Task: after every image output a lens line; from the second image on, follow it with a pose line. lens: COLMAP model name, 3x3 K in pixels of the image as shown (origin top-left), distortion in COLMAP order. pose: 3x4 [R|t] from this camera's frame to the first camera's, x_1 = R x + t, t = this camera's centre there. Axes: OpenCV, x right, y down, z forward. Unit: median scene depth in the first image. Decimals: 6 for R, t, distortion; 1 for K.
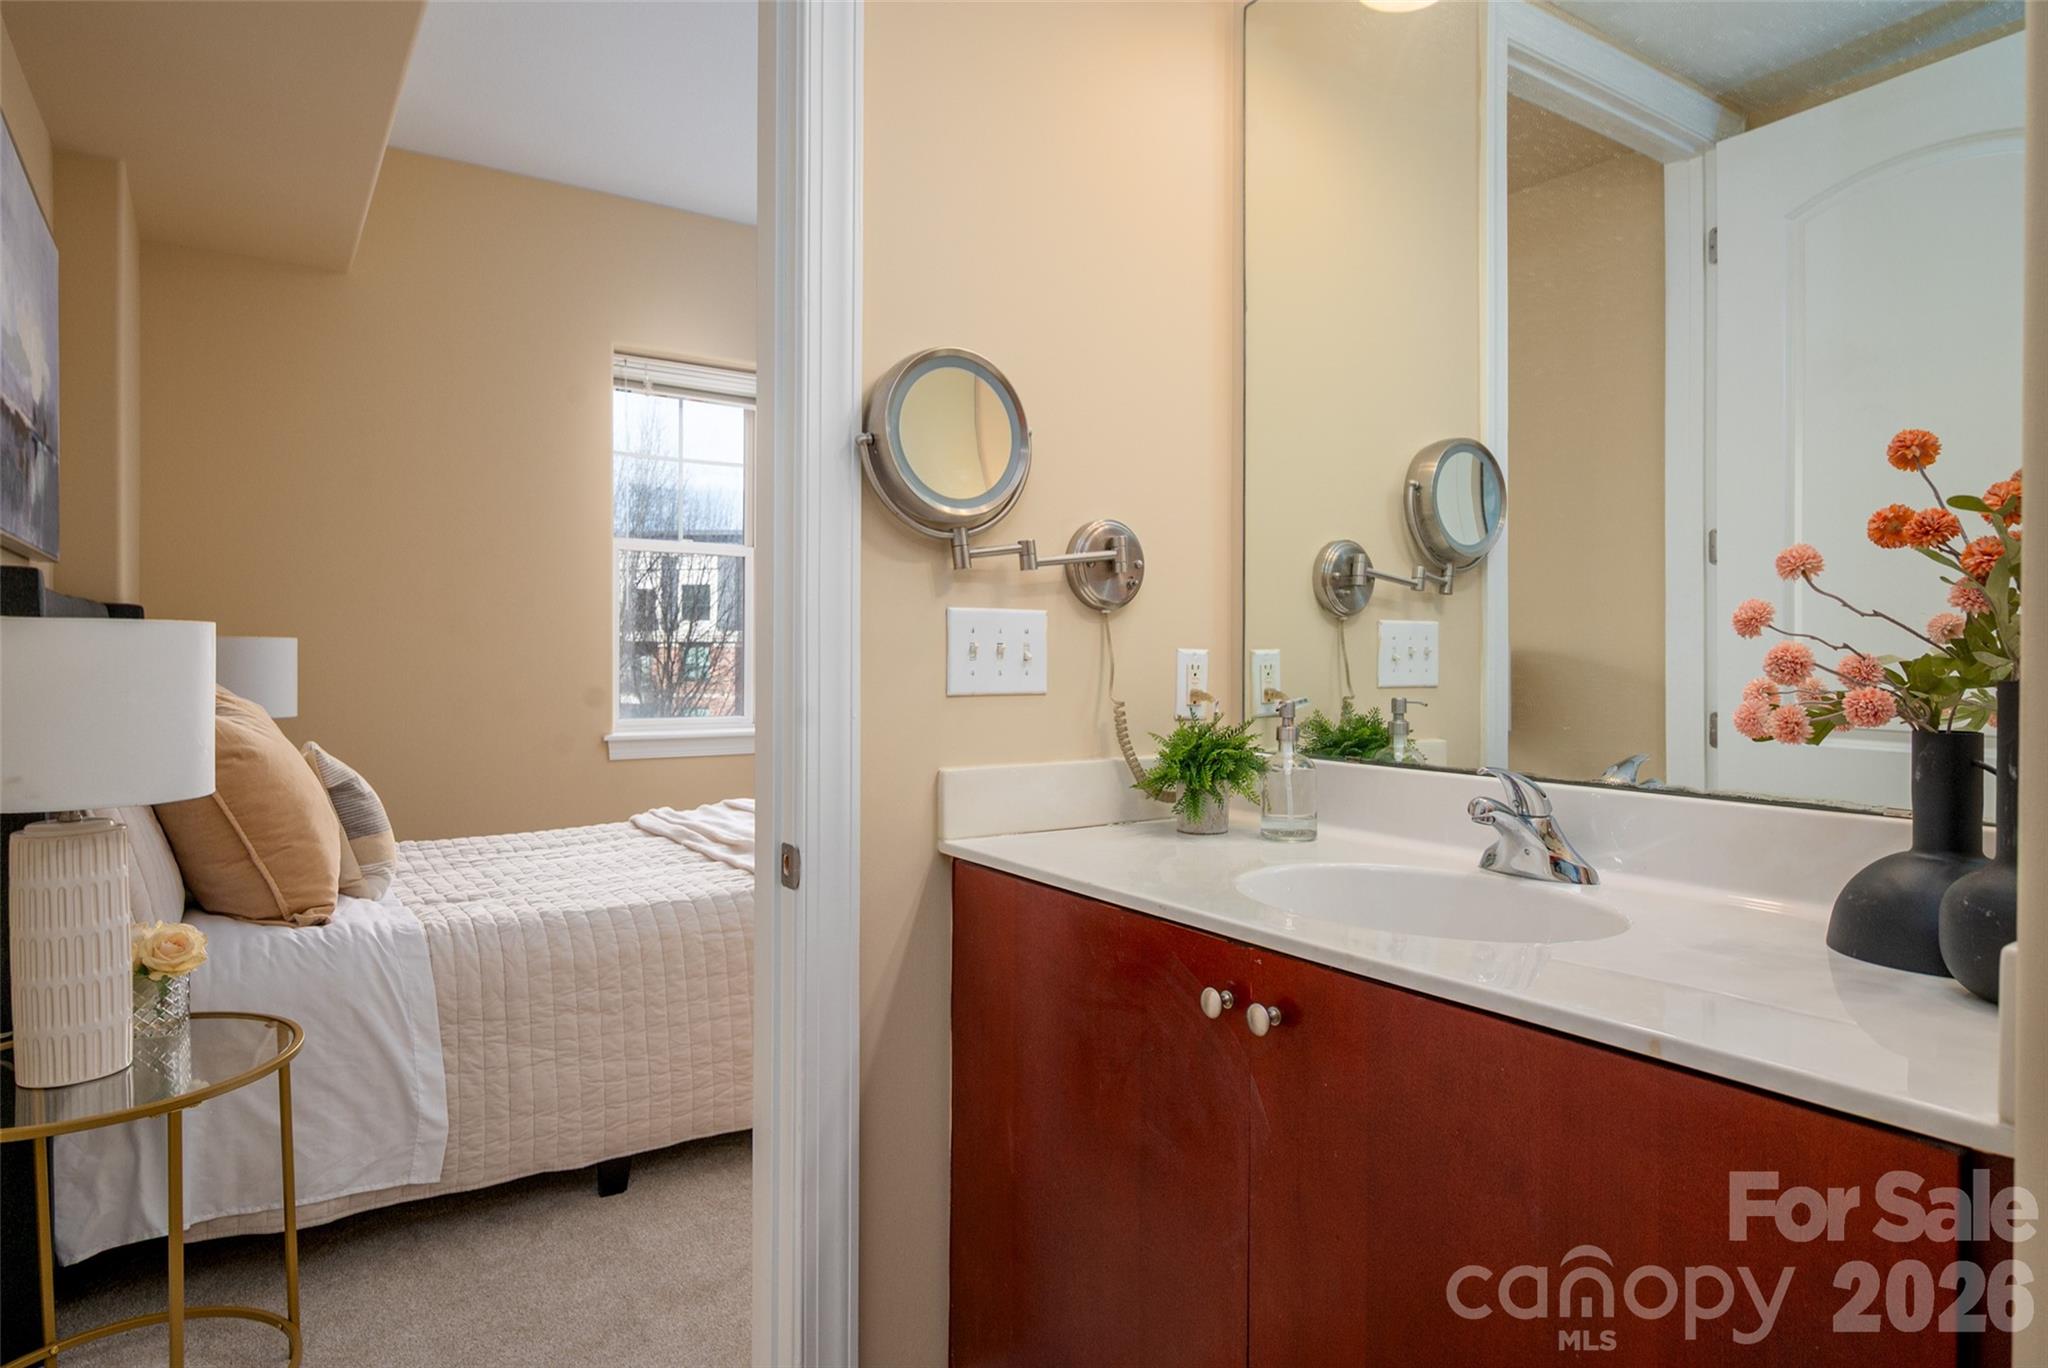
lens RADIAL K [[1172.5, 0, 1027.8], [0, 1172.5, 664.8], [0, 0, 1]] dist [0.002388, 0.001183]
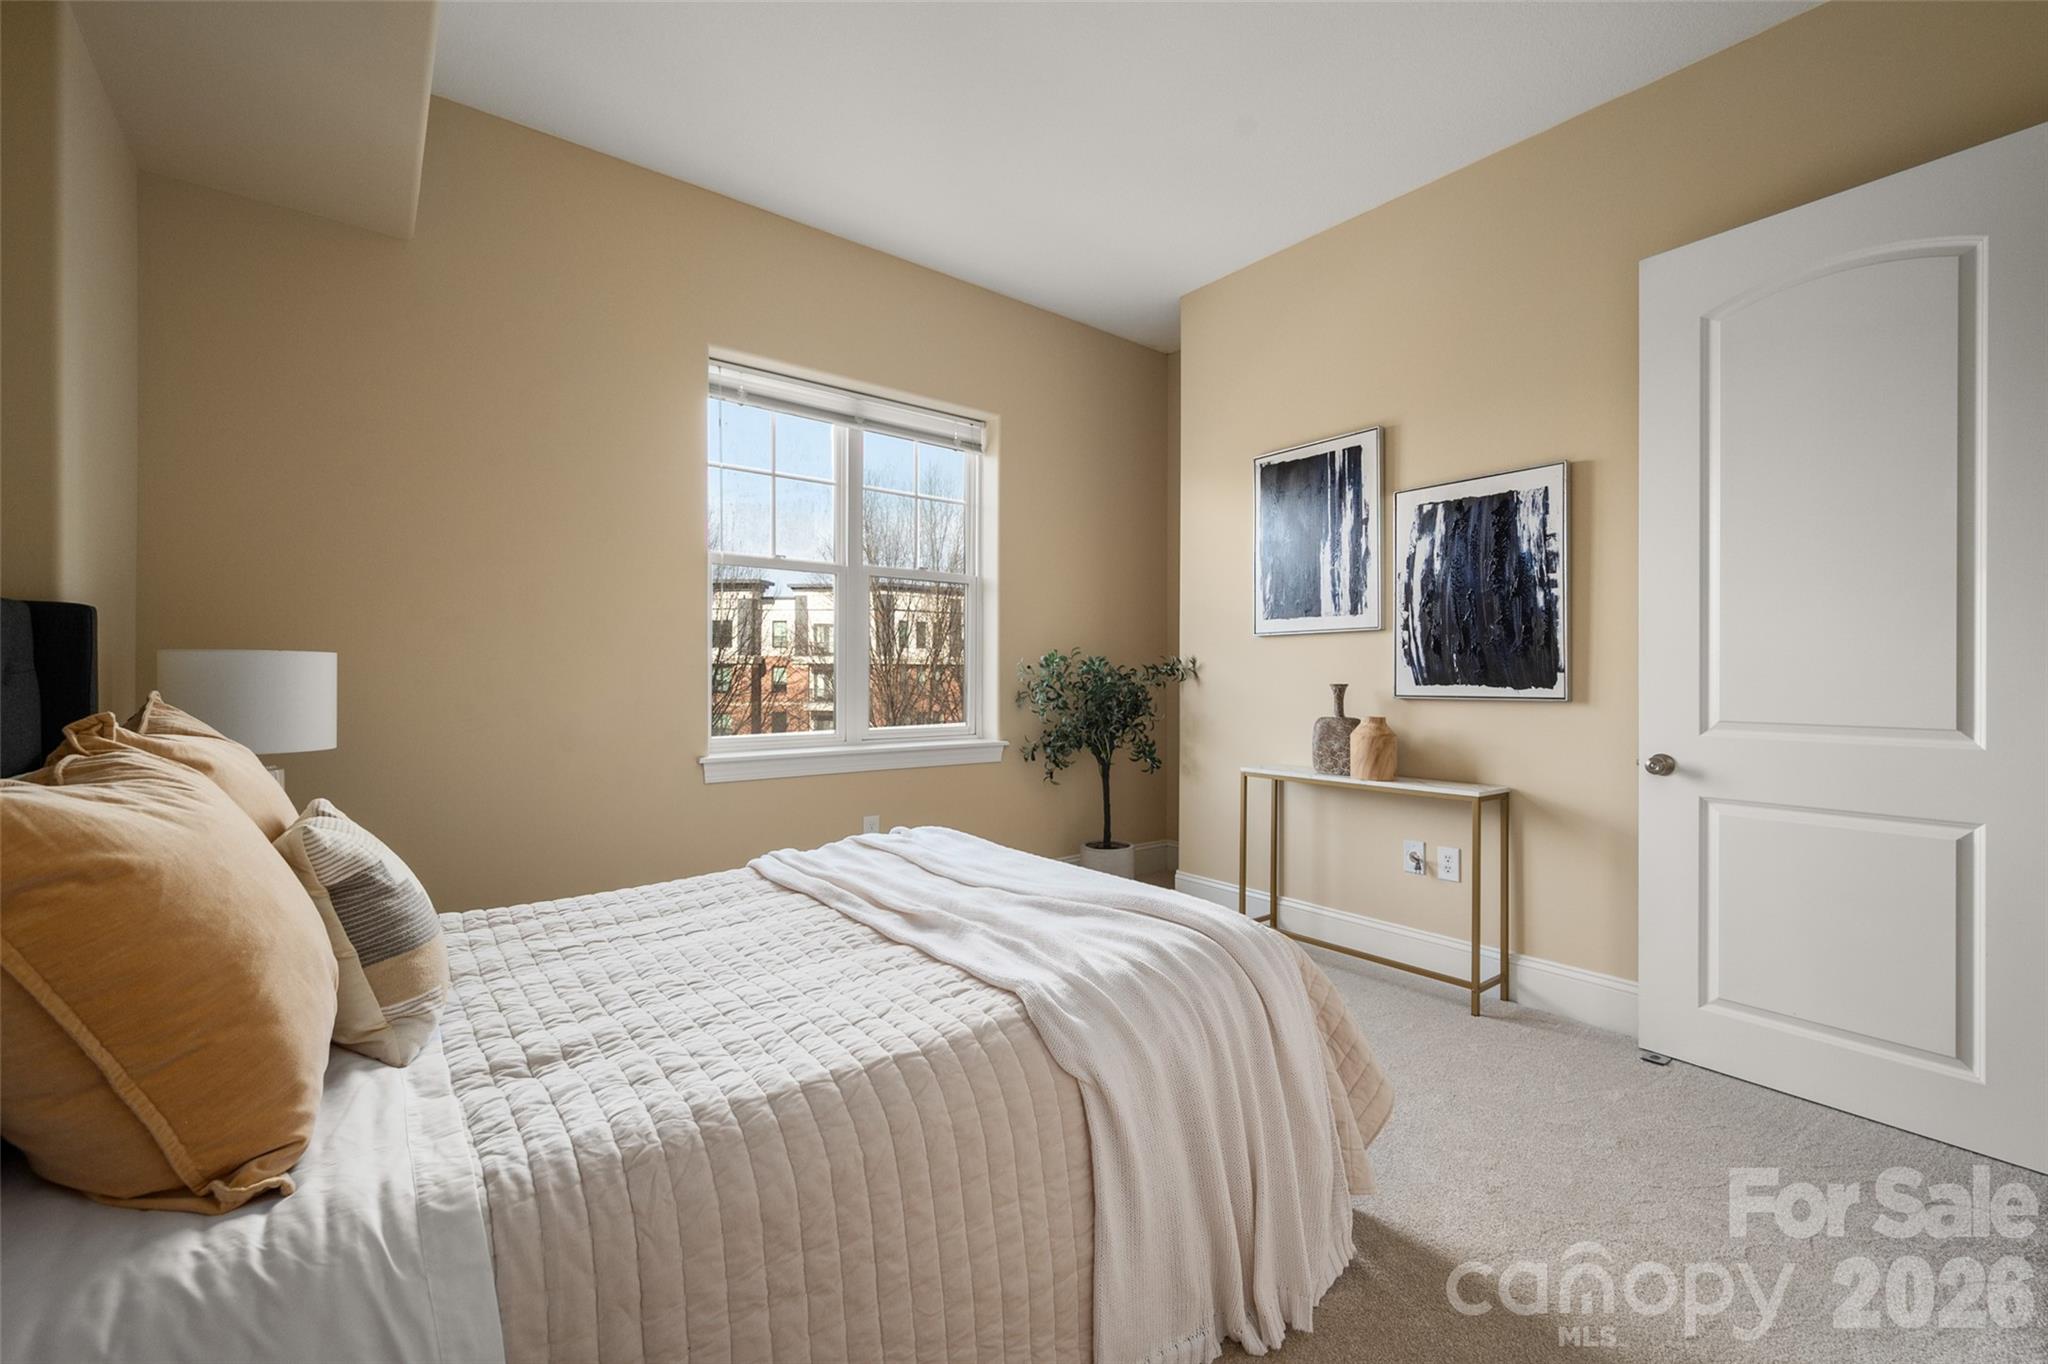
lens RADIAL K [[833.3, 0, 1024.0], [0, 833.3, 682.0], [0, 0, 1]] dist [0.008234, 0.000010]
pose [[0.996900, -0.001635, 0.078667, -0.282924], [0.001494, 0.999997, 0.001861, -0.004006], [-0.078669, -0.001737, 0.996899, 0.569170]]
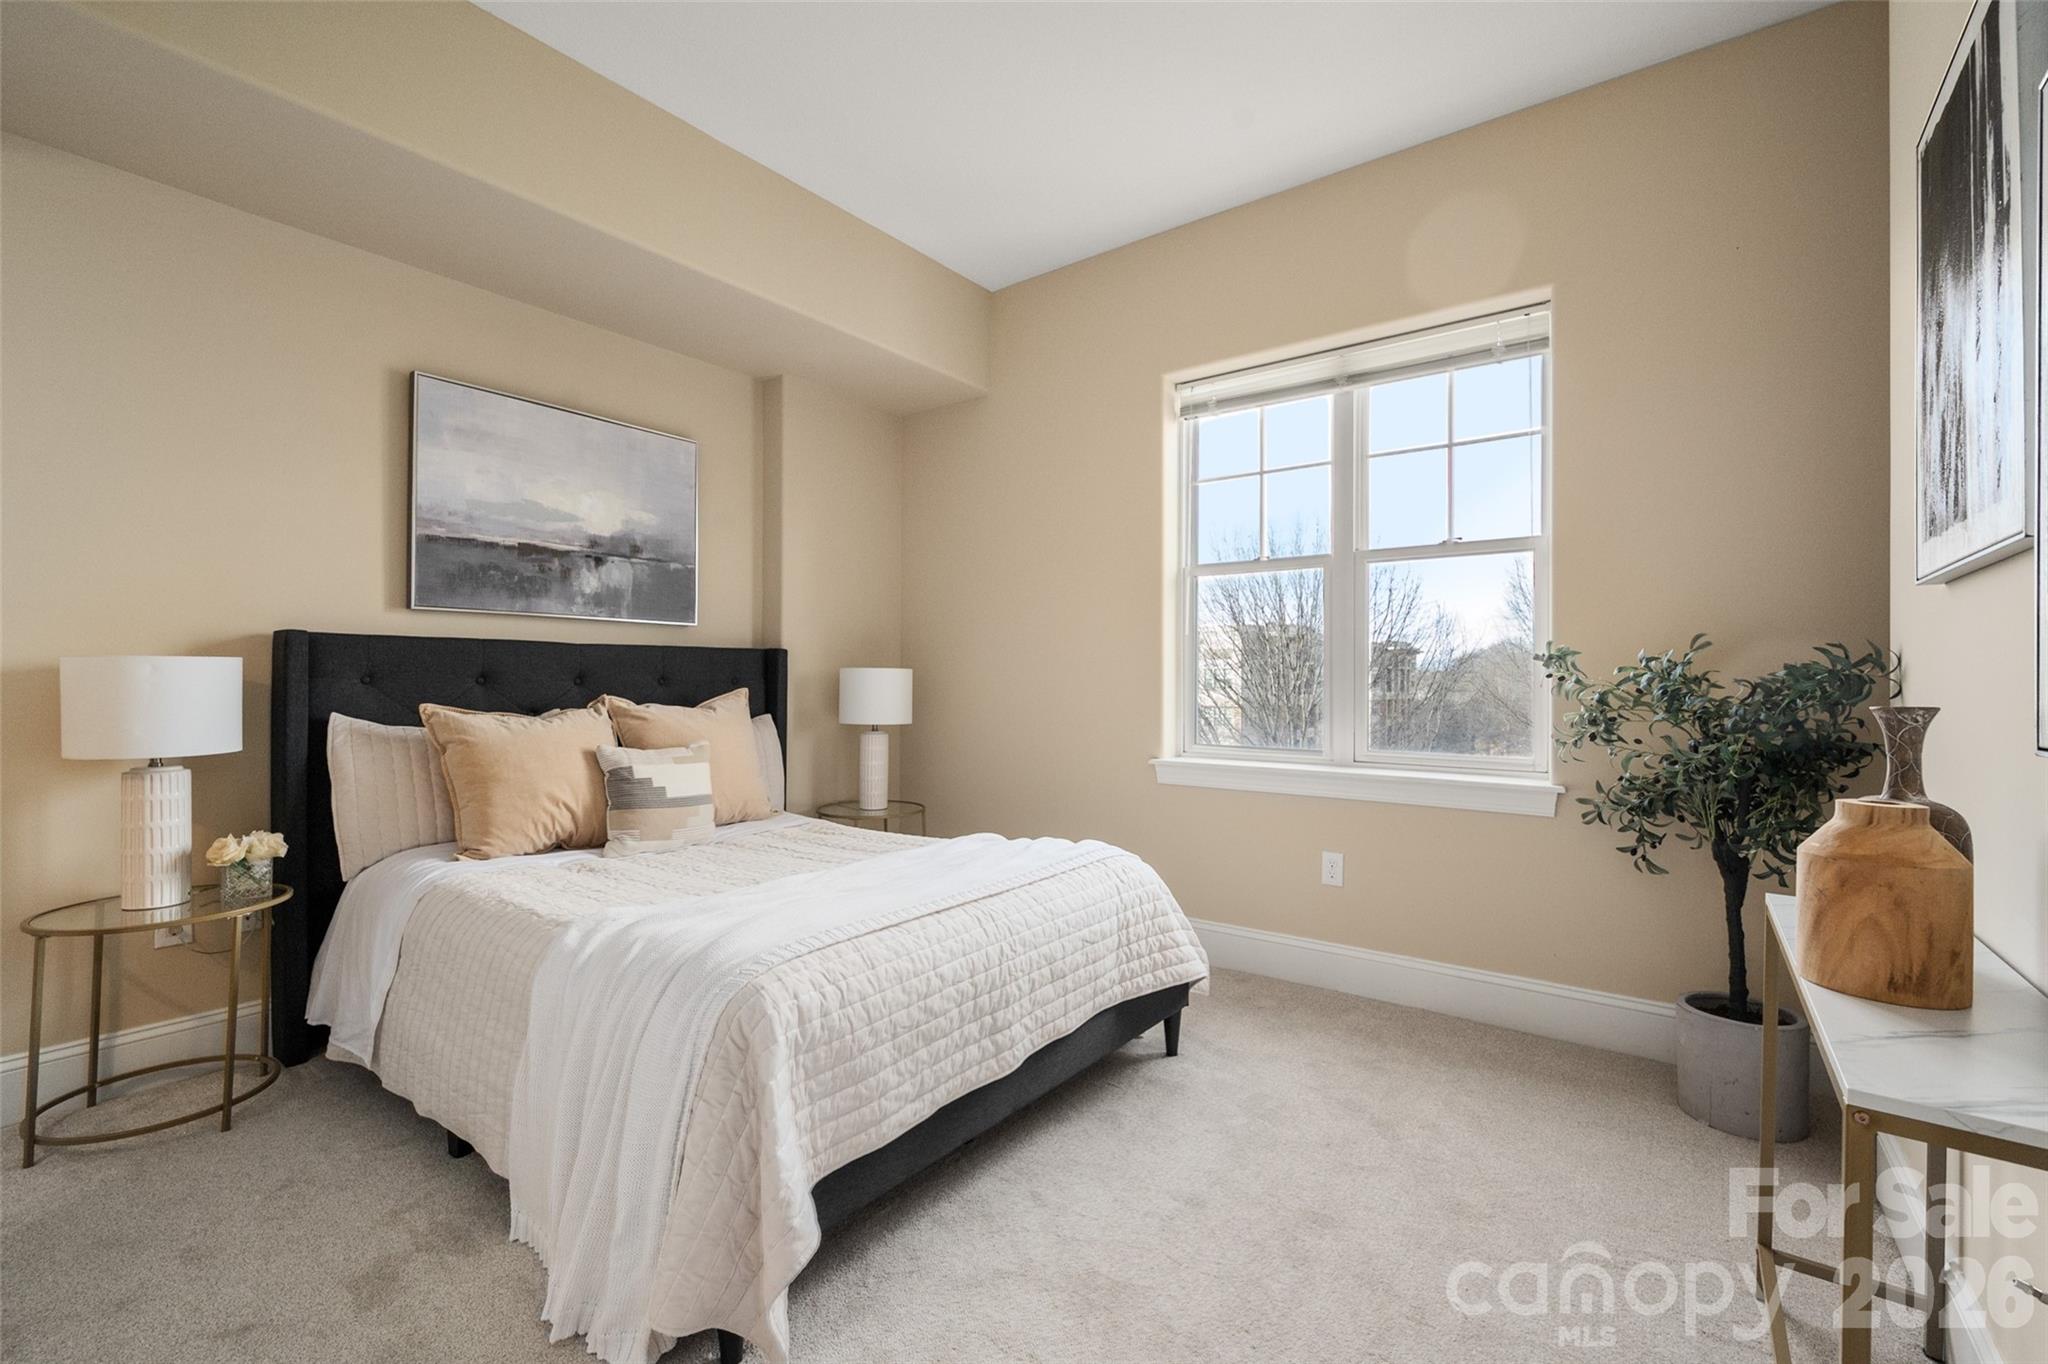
lens RADIAL K [[899.9, 0, 1024.0], [0, 899.9, 682.0], [0, 0, 1]] dist [-0.000022, -0.000063]
pose [[0.315562, -0.001145, -0.948904, 0.624628], [-0.011795, 0.999917, -0.005129, -0.005533], [0.948832, 0.012811, 0.315523, 1.180994]]
